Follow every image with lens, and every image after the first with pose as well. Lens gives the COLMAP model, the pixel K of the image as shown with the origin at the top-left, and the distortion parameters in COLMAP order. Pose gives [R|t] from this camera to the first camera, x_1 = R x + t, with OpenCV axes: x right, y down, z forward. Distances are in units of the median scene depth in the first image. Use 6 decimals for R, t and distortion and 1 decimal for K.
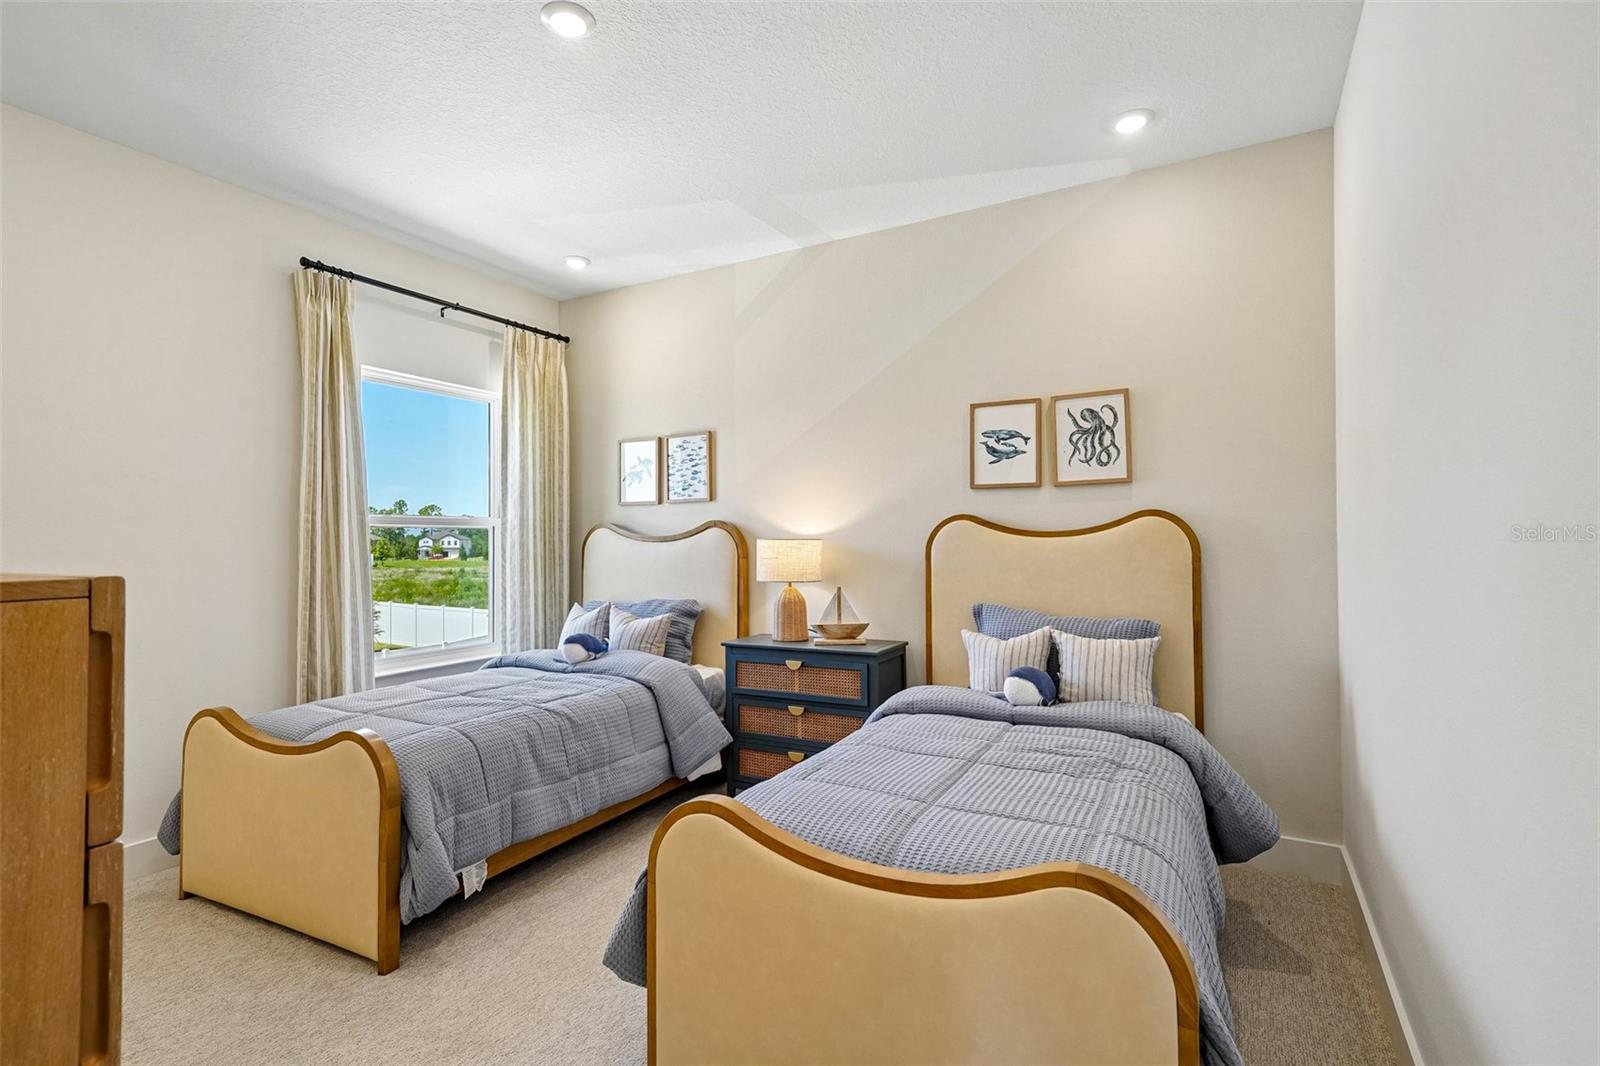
lens RADIAL K [[788.4, 0, 801.0], [0, 788.4, 533.8], [0, 0, 1]] dist [0.042068, -0.001106]
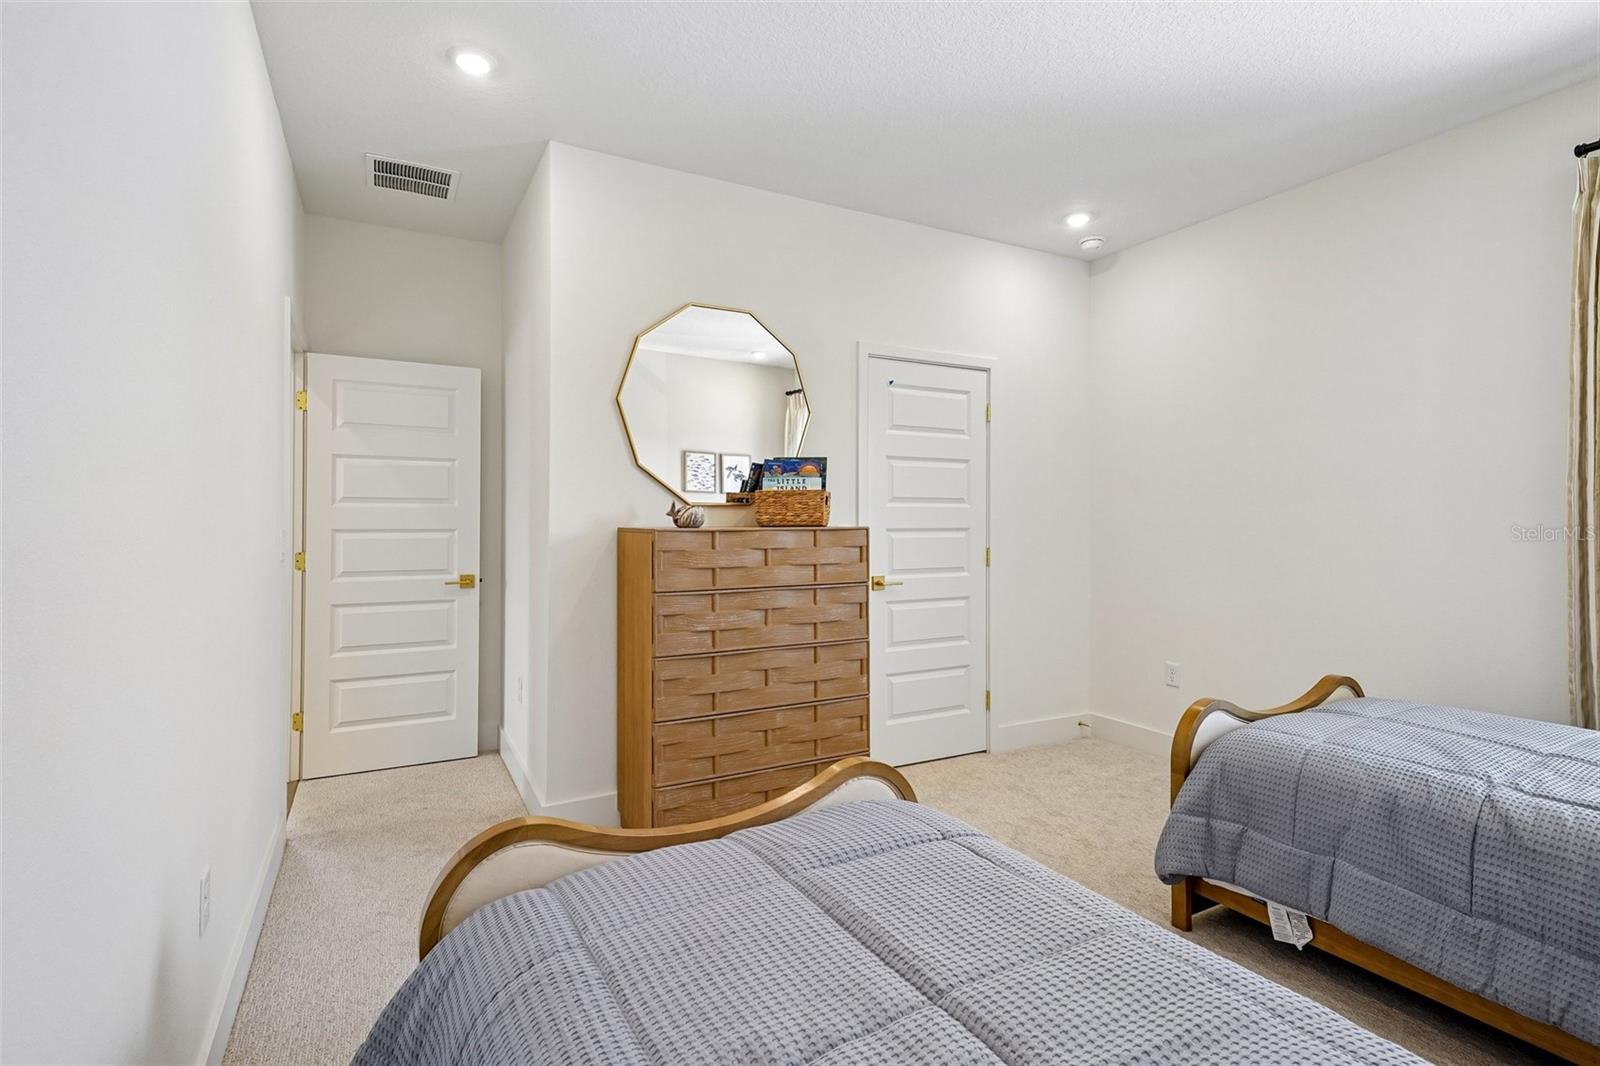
lens RADIAL K [[788.4, 0, 802.5], [0, 788.4, 528.2], [0, 0, 1]] dist [0.042068, -0.001106]
pose [[-0.550925, 0.011158, -0.834480, 0.539298], [0.009979, 0.999927, 0.006782, 0.008535], [0.834495, -0.004591, -0.550997, 1.003618]]
